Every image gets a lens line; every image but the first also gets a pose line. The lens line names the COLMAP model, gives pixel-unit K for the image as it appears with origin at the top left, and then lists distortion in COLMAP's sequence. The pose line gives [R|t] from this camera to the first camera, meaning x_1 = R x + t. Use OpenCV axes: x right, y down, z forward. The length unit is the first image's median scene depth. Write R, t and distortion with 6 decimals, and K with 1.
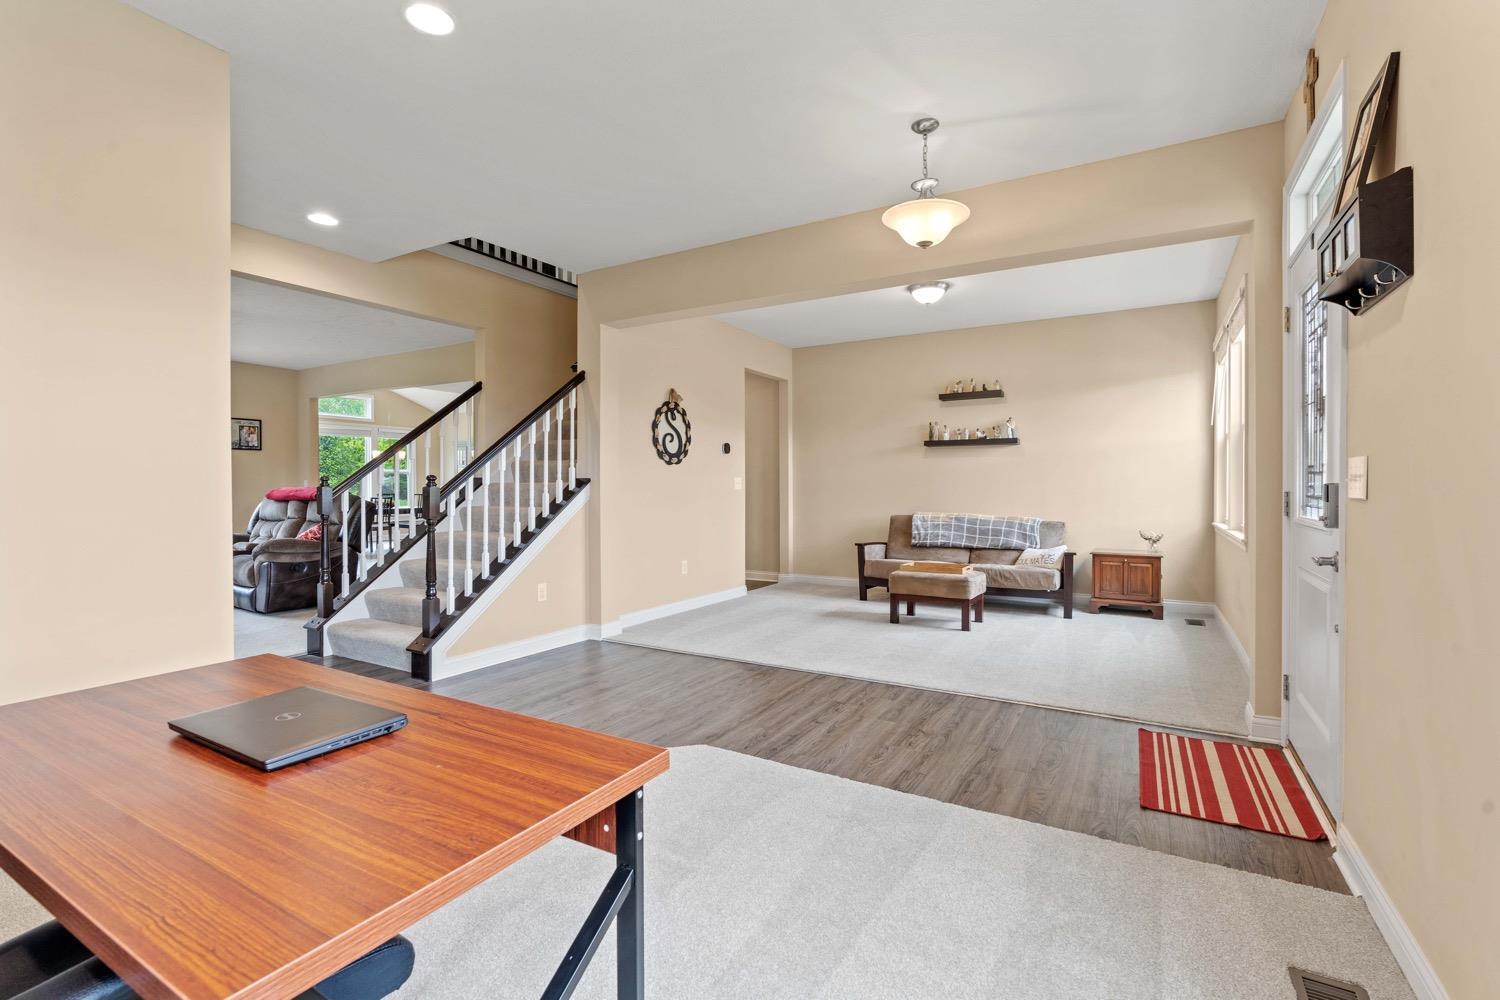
lens RADIAL K [[673.4, 0, 748.6], [0, 673.4, 492.5], [0, 0, 1]] dist [-0.005105, -0.000179]
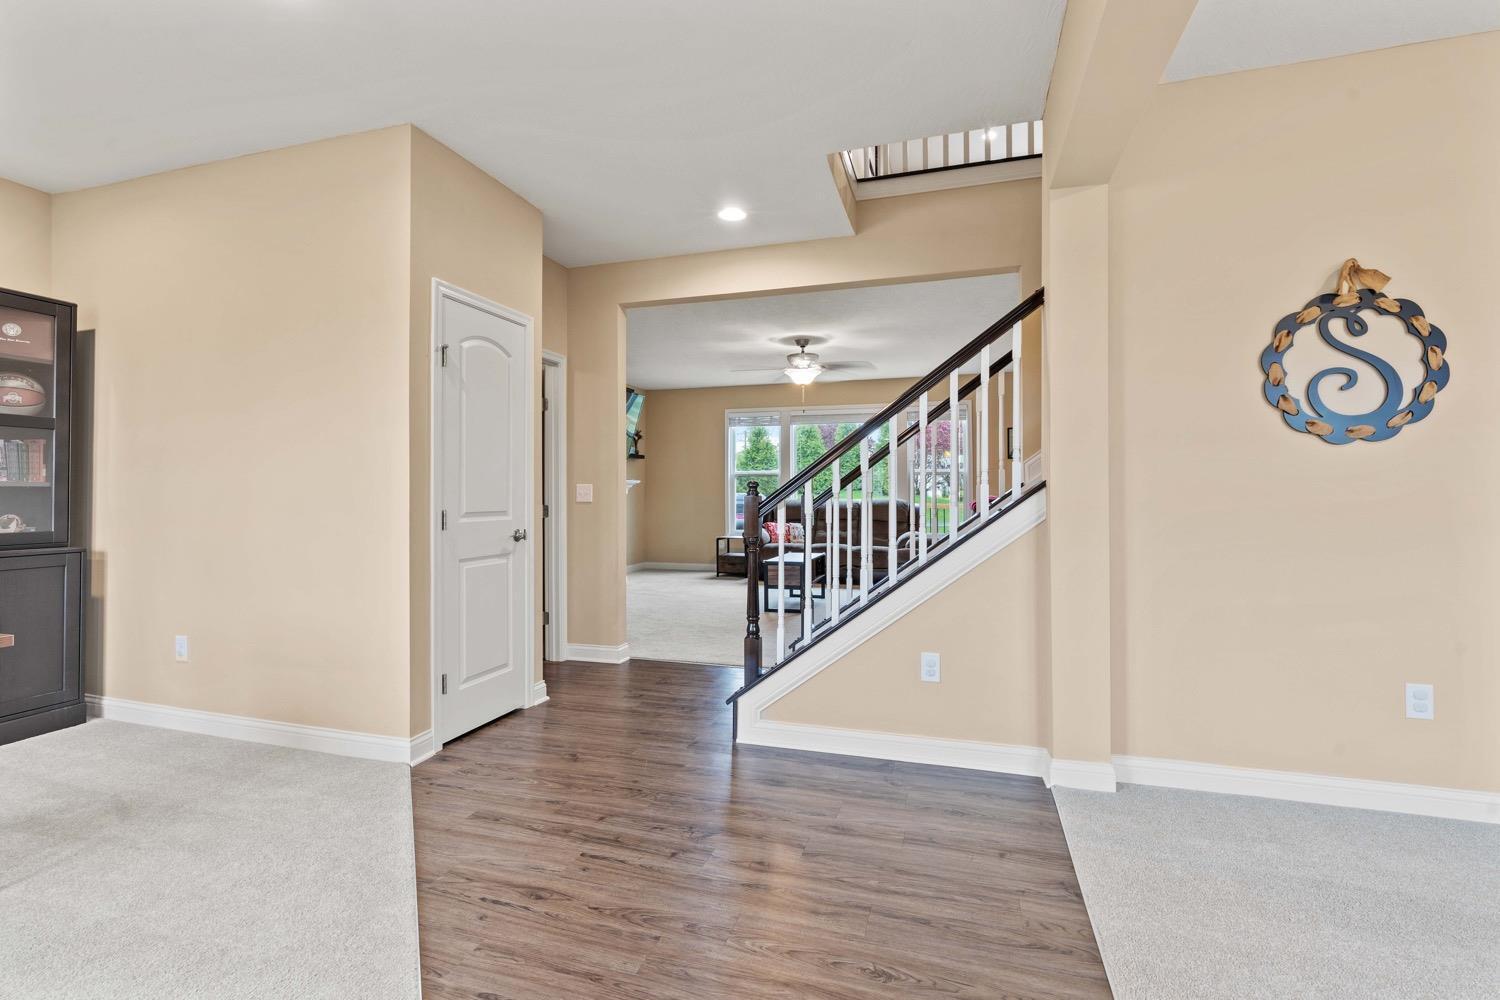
lens RADIAL K [[685.1, 0, 750.0], [0, 685.1, 500.0], [0, 0, 1]] dist [-0.005702, -0.000099]
pose [[0.233117, 0.008761, -0.972409, 0.206337], [-0.008973, 0.999936, 0.006858, -0.006116], [0.972407, 0.007126, 0.233181, 0.541727]]
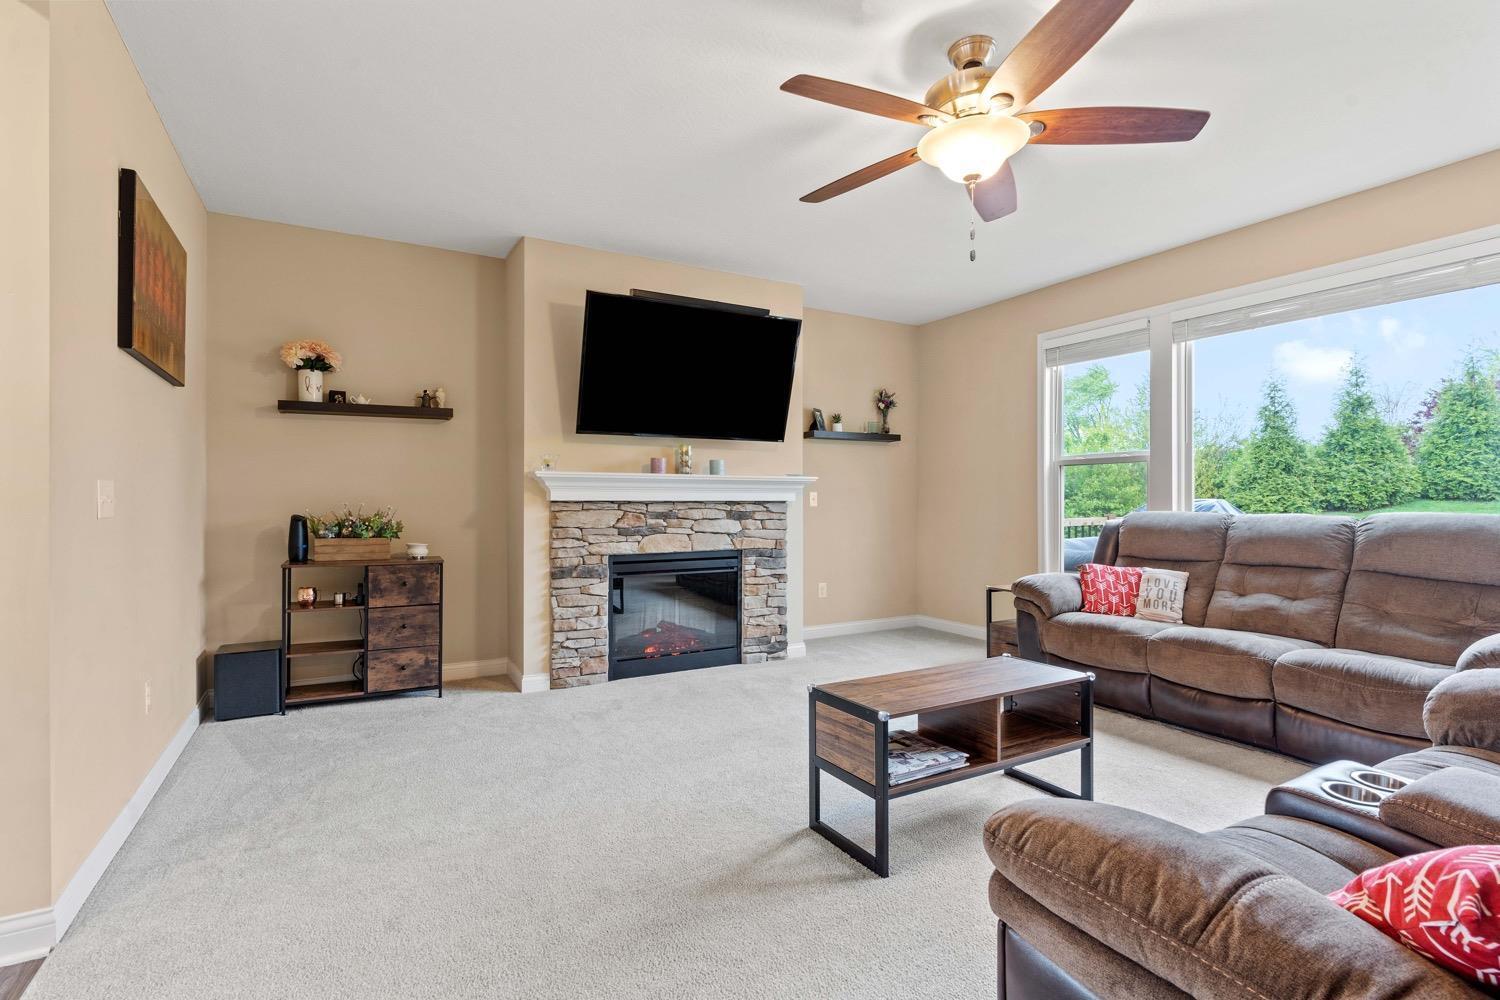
lens RADIAL K [[716.0, 0, 750.4], [0, 716.0, 504.0], [0, 0, 1]] dist [-0.003330, 0.000200]
pose [[-0.495422, 0.003140, -0.868647, -0.494077], [-0.008668, 0.999926, 0.008558, -0.008862], [0.868609, 0.011769, -0.495358, 1.008359]]
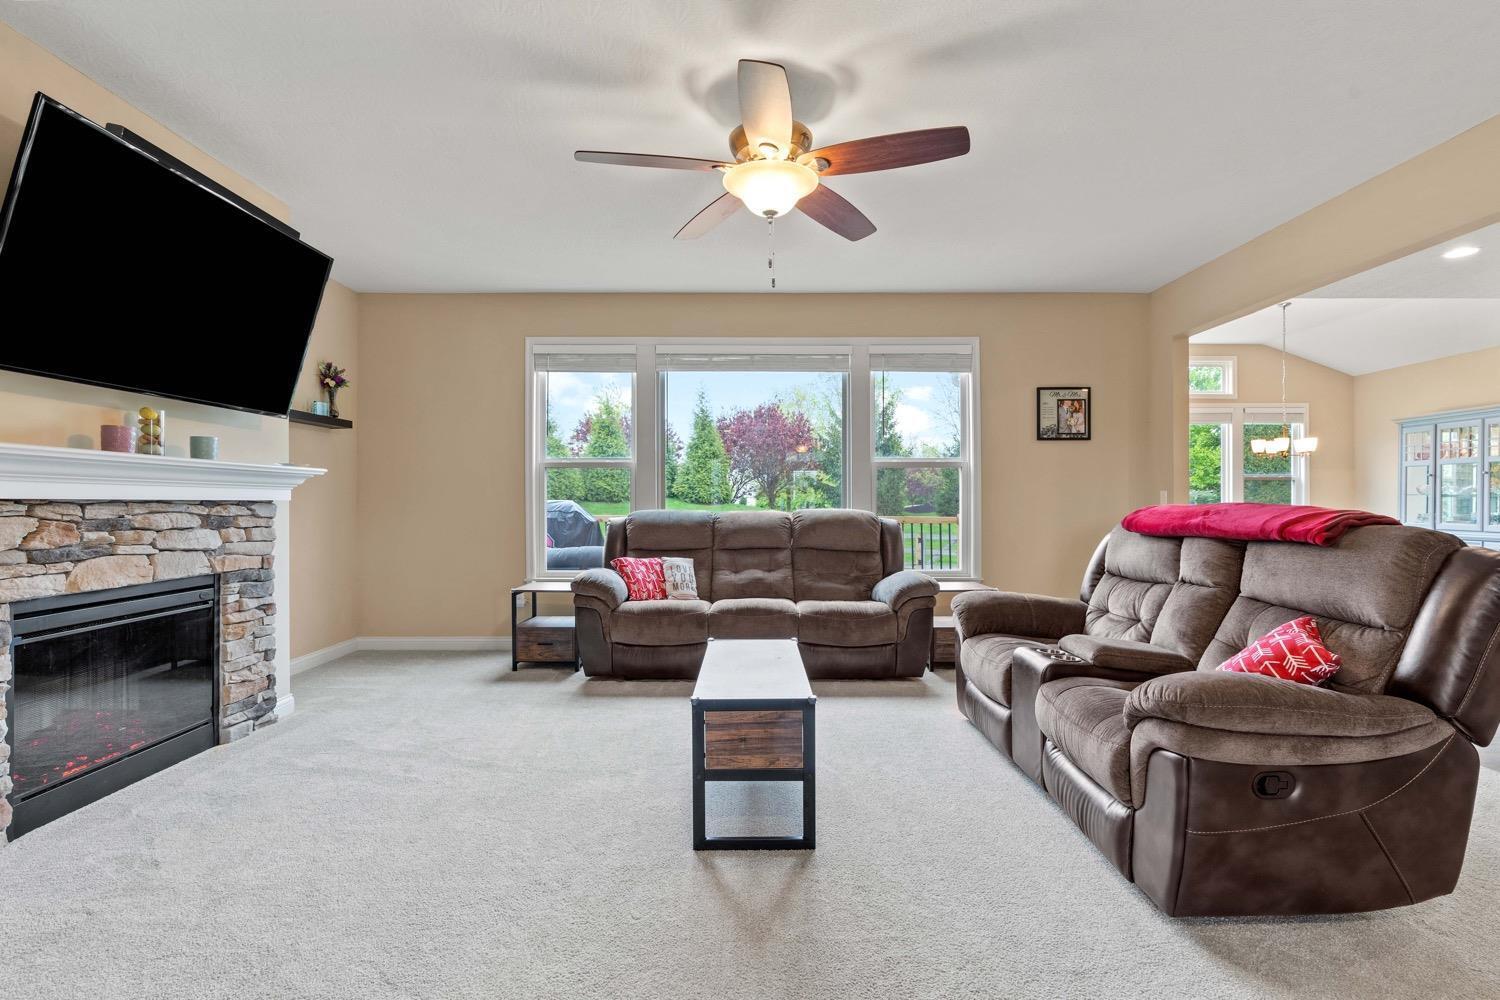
lens RADIAL K [[716.0, 0, 750.4], [0, 716.0, 504.0], [0, 0, 1]] dist [-0.003330, 0.000200]
pose [[0.516823, 0.001556, -0.856091, -0.525006], [-0.009189, 0.999951, -0.003730, -0.004128], [0.856043, 0.009795, 0.516812, 0.649485]]
